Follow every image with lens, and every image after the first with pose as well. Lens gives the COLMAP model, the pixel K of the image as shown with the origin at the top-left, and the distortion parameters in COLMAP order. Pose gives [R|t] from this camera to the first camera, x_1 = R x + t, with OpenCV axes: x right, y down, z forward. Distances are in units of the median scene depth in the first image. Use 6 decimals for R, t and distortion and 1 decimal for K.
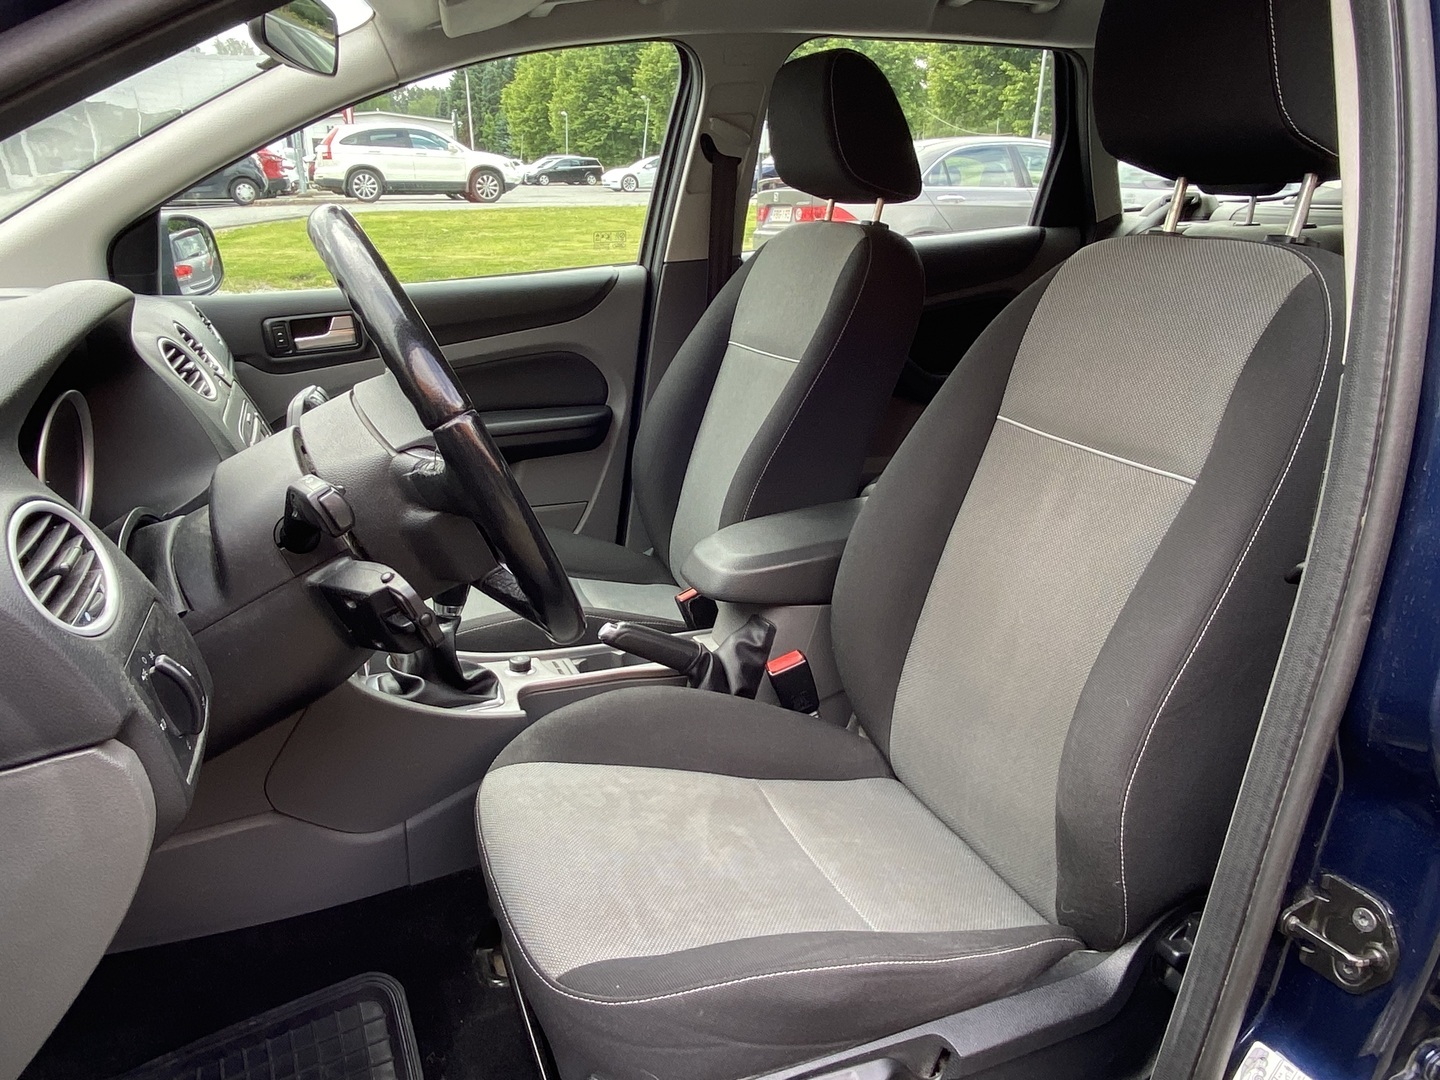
lens RADIAL K [[1122.5, 0, 720.0], [0, 1122.5, 540.0], [0, 0, 1]] dist [0.003381, 0.003215]
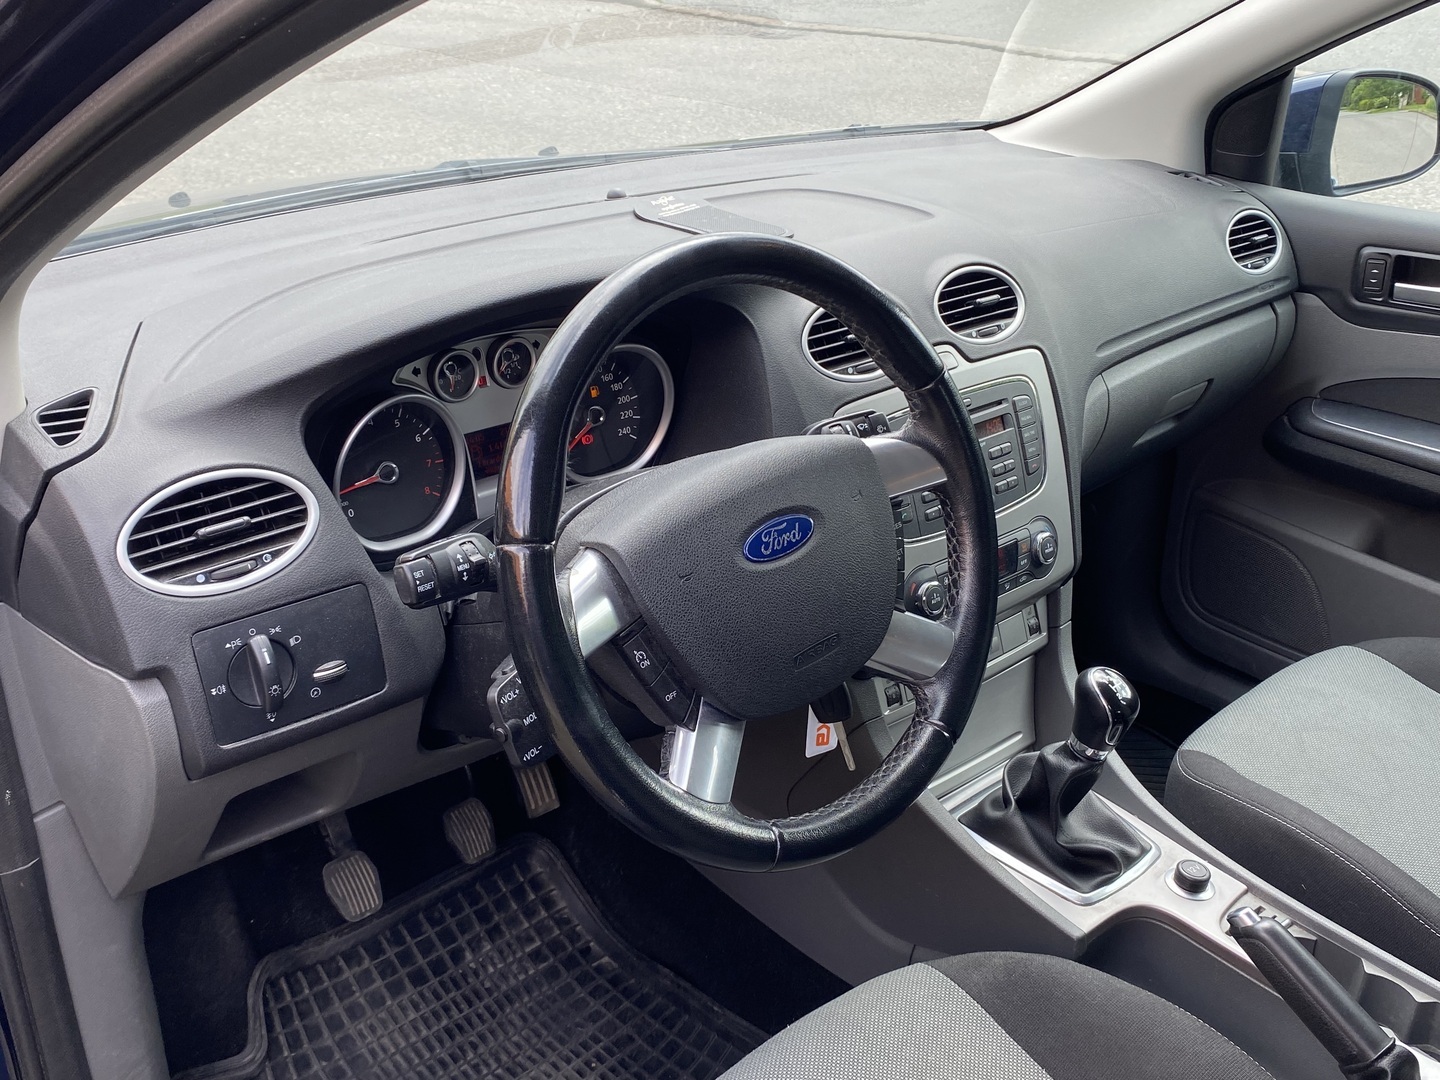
lens RADIAL K [[1415.0, 0, 720.0], [0, 1415.0, 540.0], [0, 0, 1]] dist [0.002441, 0.000398]
pose [[0.273544, 0.402857, -0.873430, 0.421961], [-0.261616, 0.904992, 0.335481, -0.296431], [0.925598, 0.136735, 0.352948, 0.474737]]
